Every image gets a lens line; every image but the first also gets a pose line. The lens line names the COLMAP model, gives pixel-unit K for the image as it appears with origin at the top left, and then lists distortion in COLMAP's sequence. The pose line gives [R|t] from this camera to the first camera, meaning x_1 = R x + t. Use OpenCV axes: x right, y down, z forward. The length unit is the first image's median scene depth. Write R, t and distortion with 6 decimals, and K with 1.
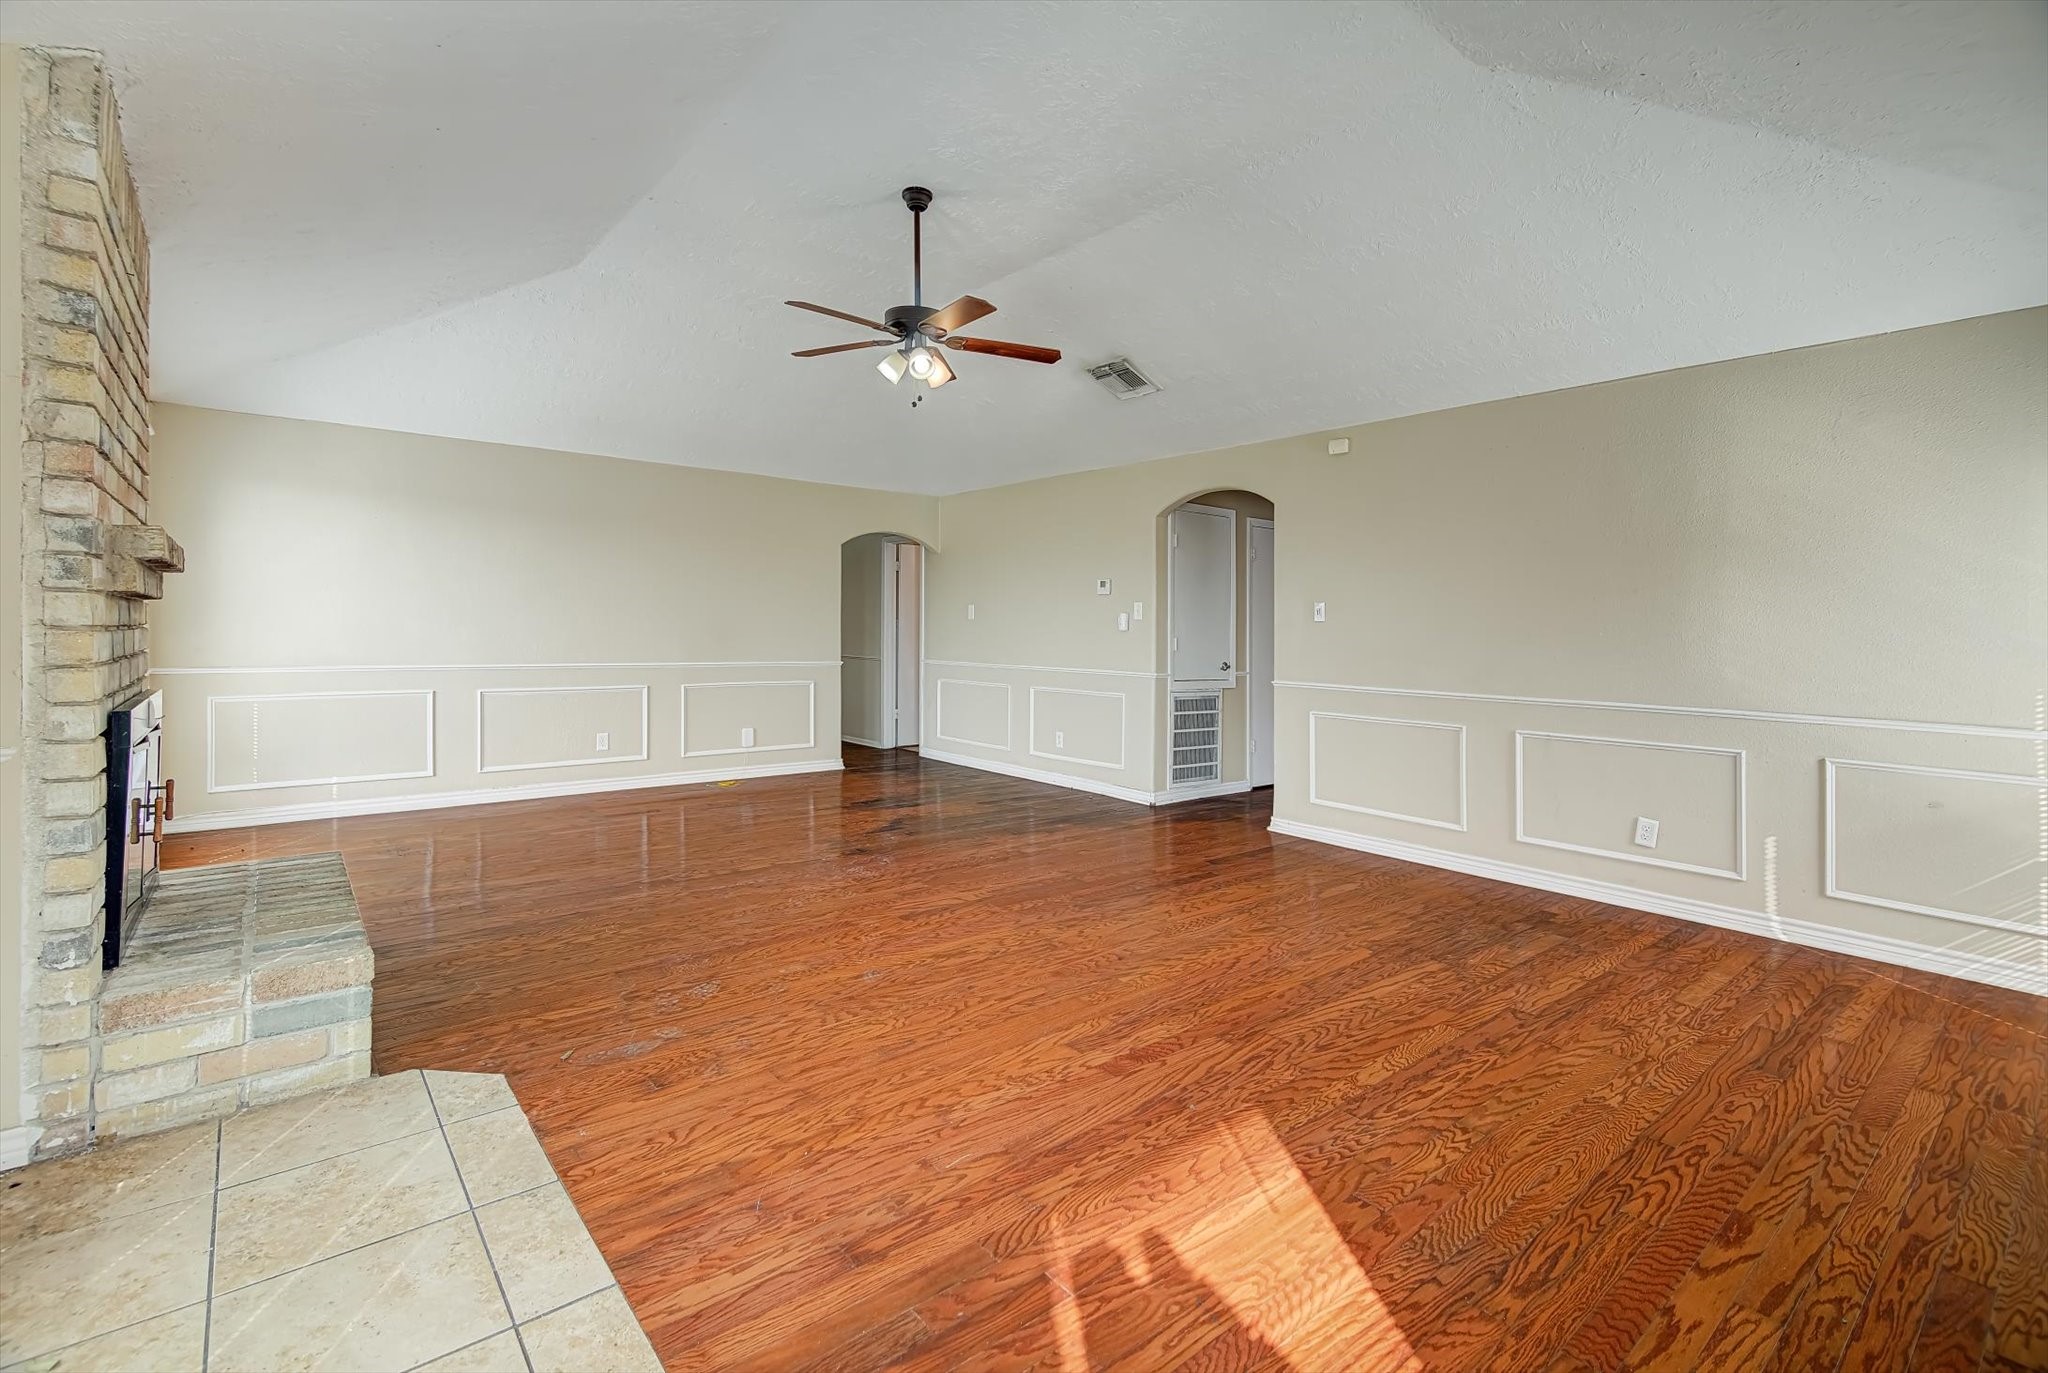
lens RADIAL K [[927.5, 0, 1008.3], [0, 927.5, 632.6], [0, 0, 1]] dist [0.000090, -0.000077]
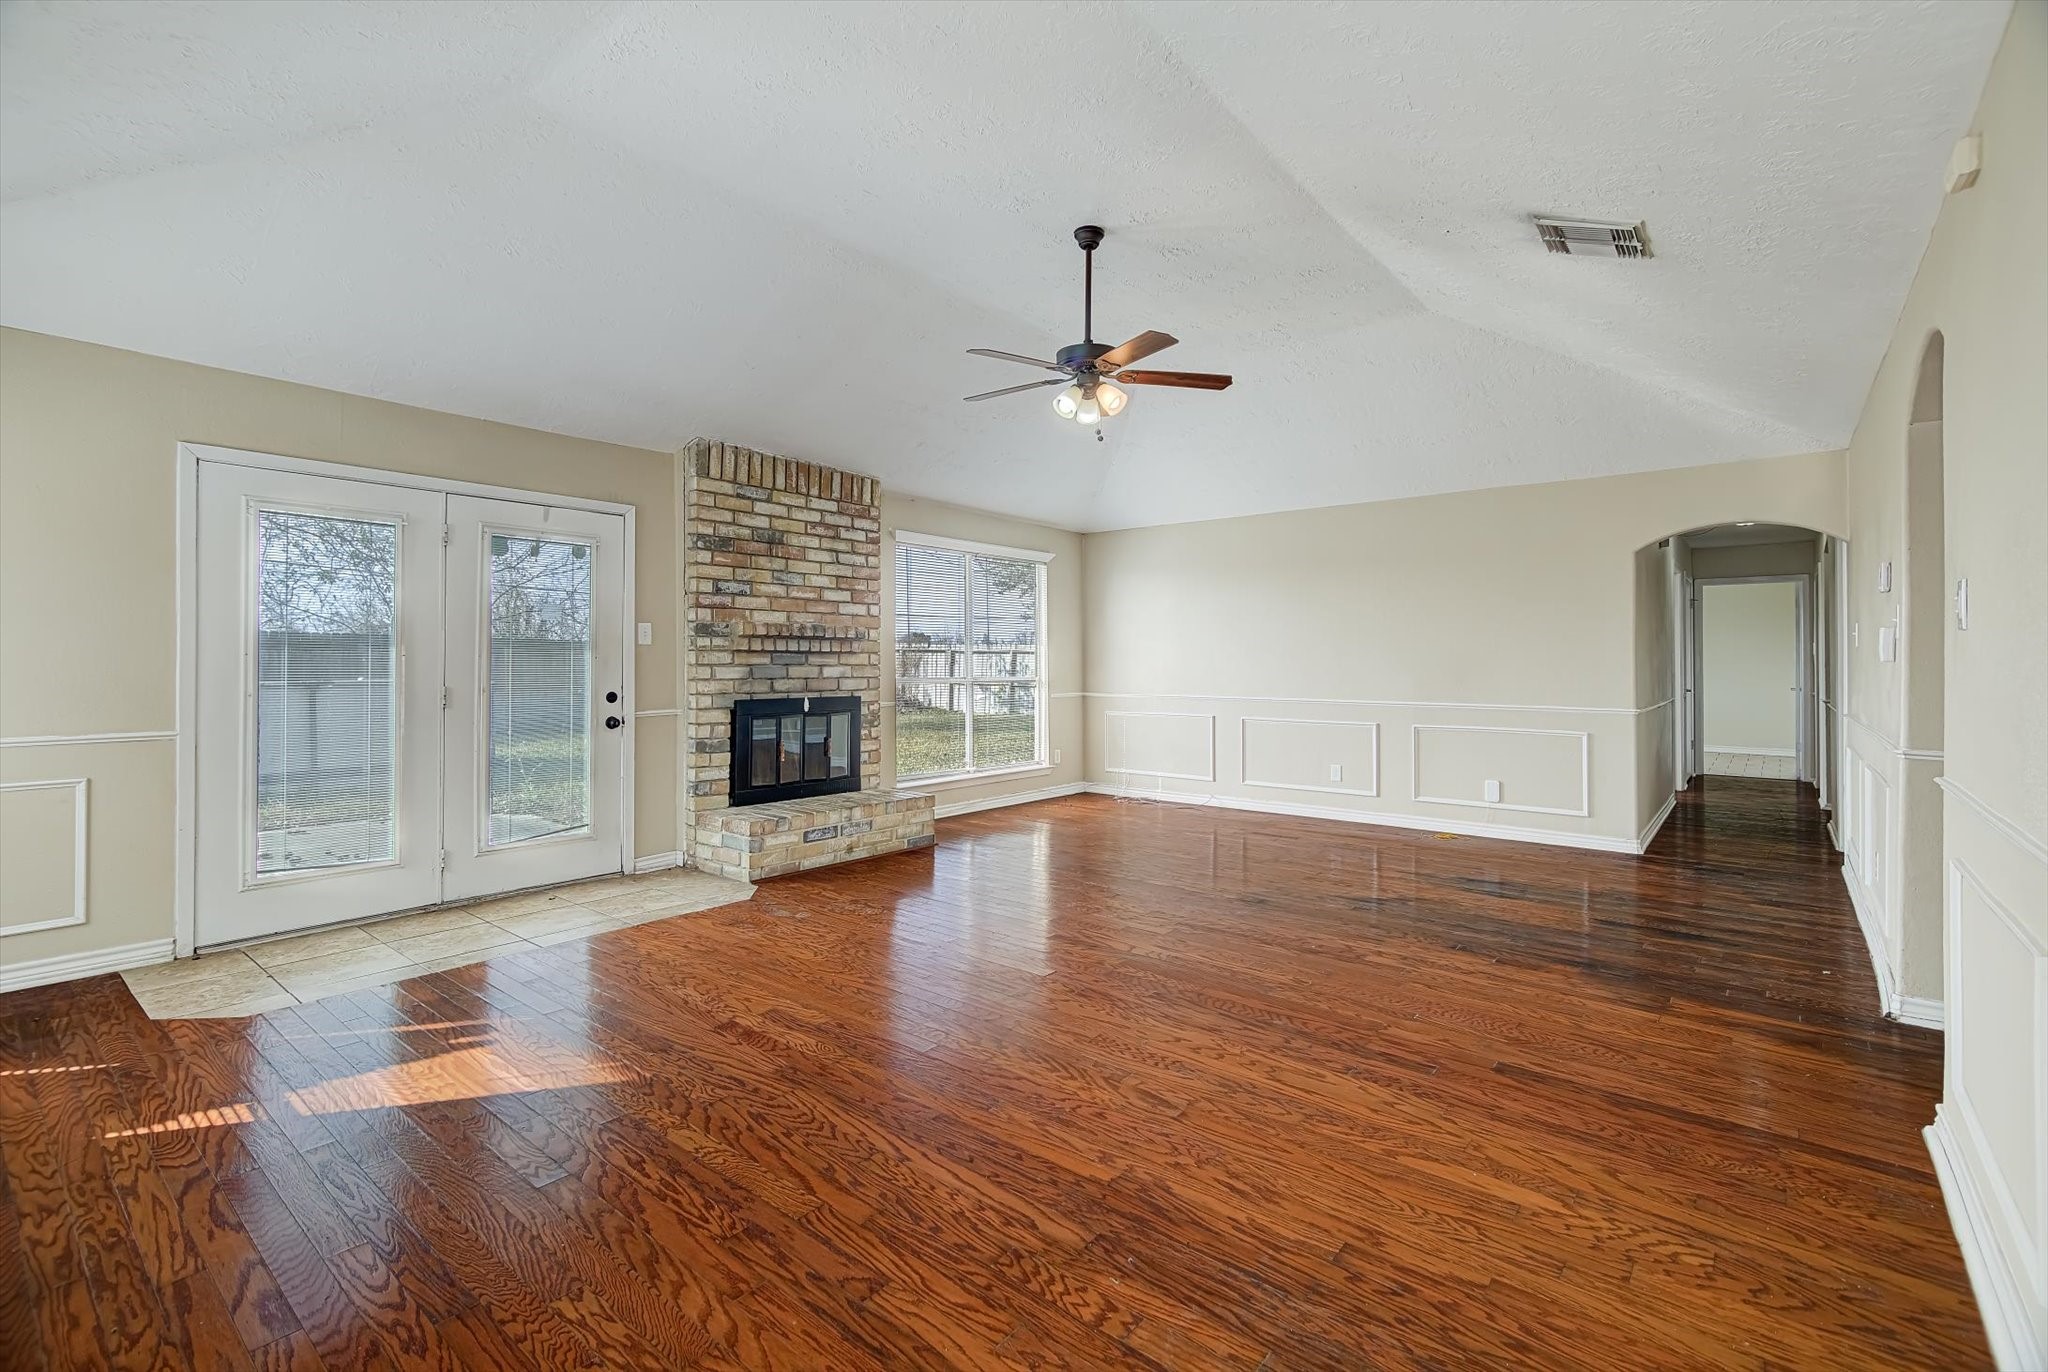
lens RADIAL K [[899.5, 0, 1018.9], [0, 899.5, 661.7], [0, 0, 1]] dist [0.001735, -0.000094]
pose [[0.200209, -0.013501, -0.979660, 1.242533], [-0.003260, 0.999890, -0.014446, 0.014754], [0.979748, 0.006086, 0.200143, 1.057816]]
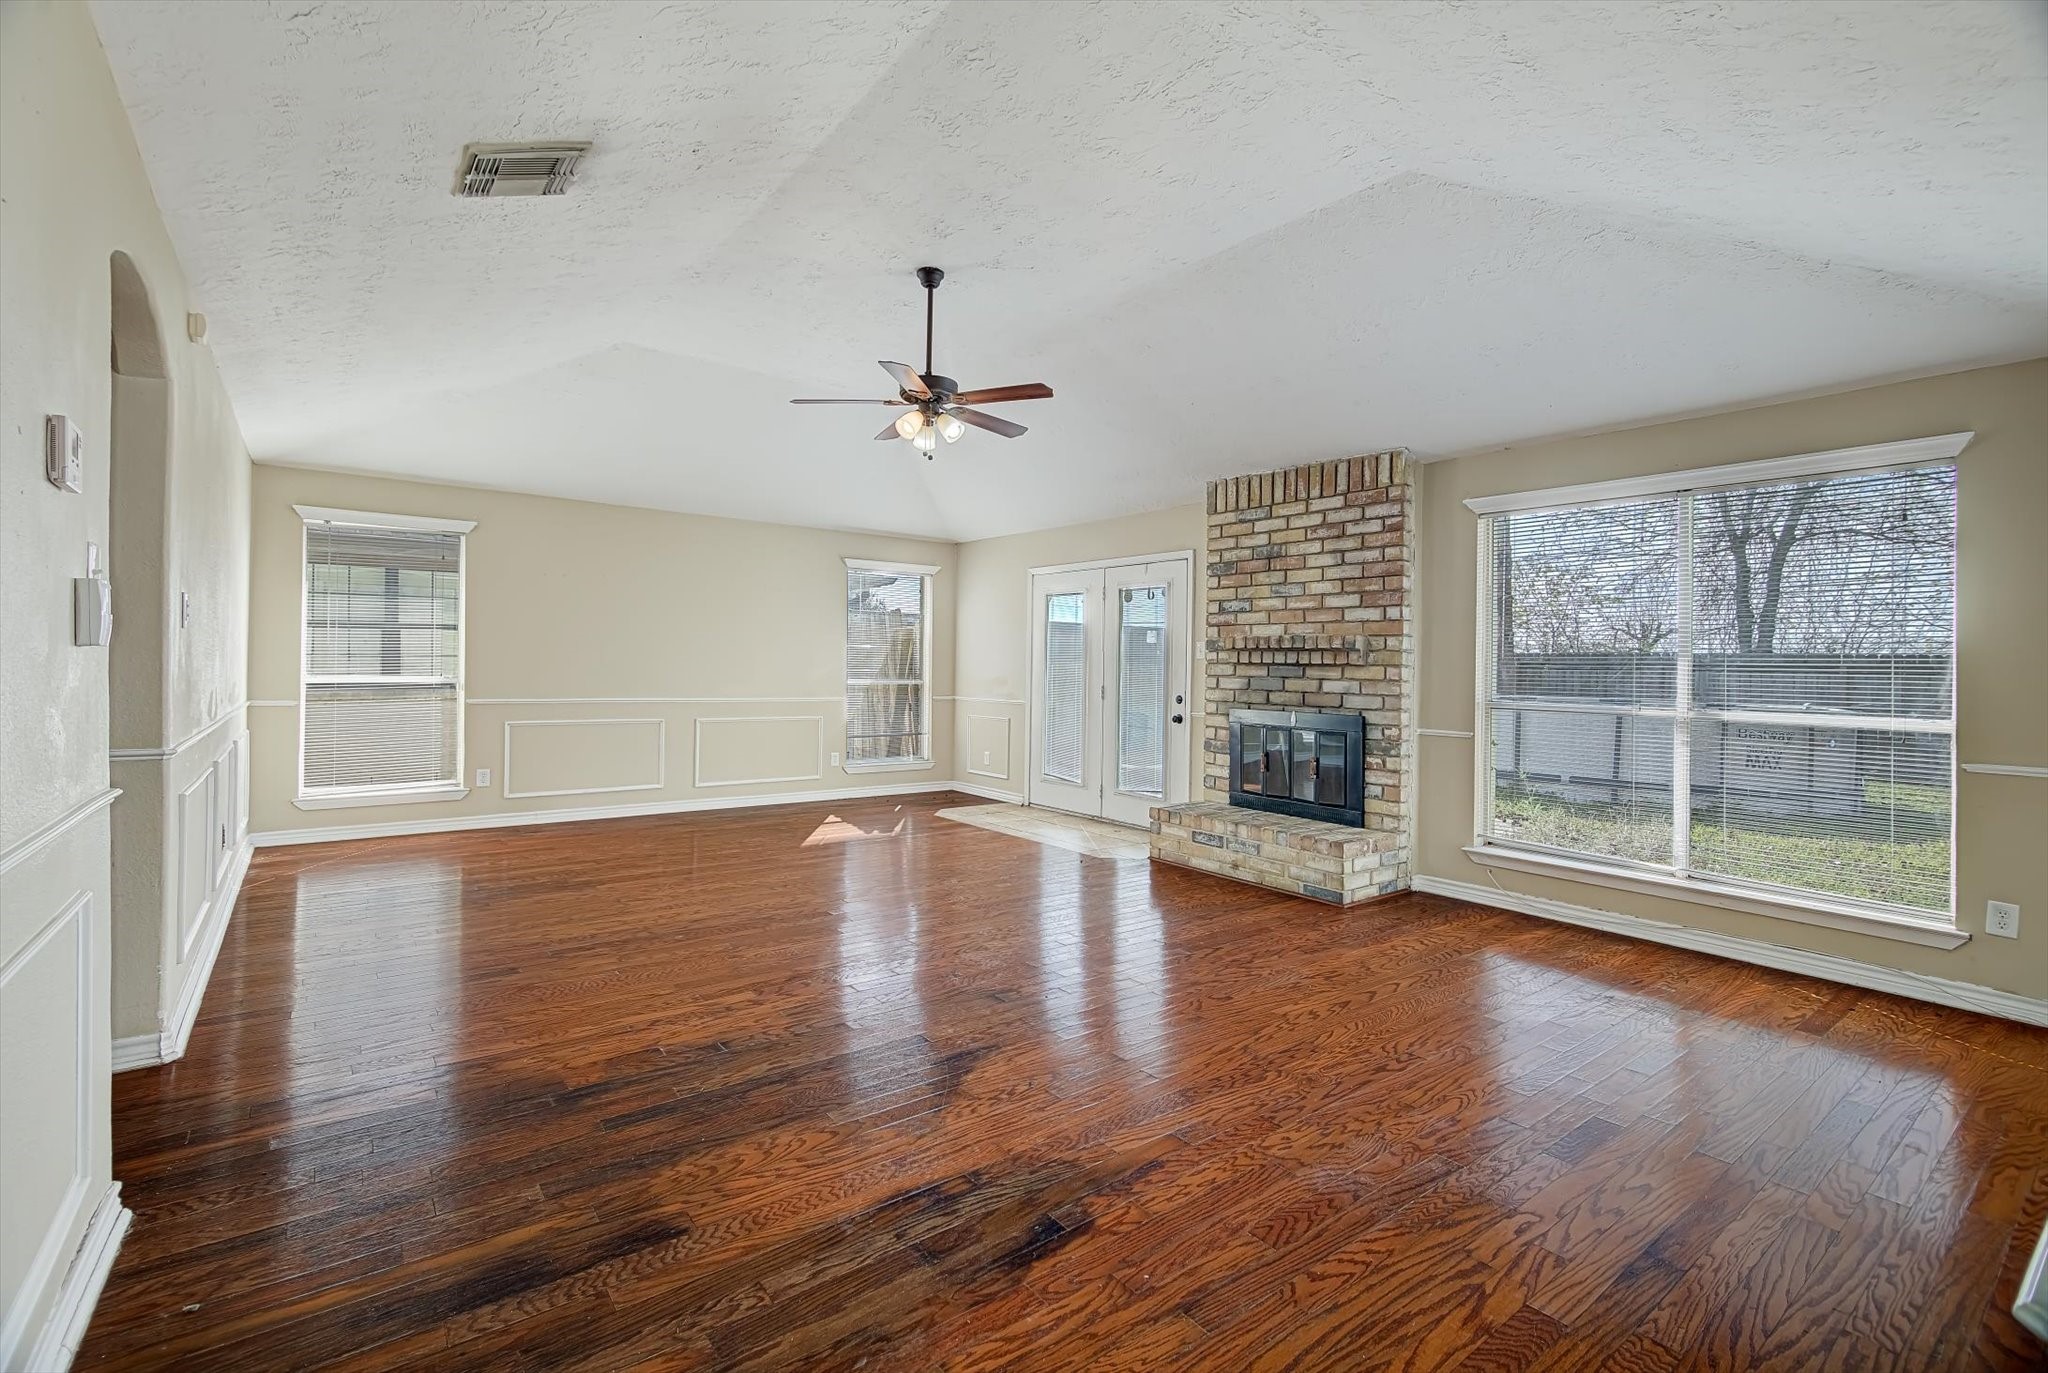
lens RADIAL K [[909.8, 0, 1025.2], [0, 909.8, 672.7], [0, 0, 1]] dist [0.004159, -0.000752]
pose [[-0.999262, -0.036206, 0.012792, -0.327663], [-0.036117, 0.999322, 0.007090, -0.010243], [-0.013040, 0.006623, -0.999893, 3.026007]]
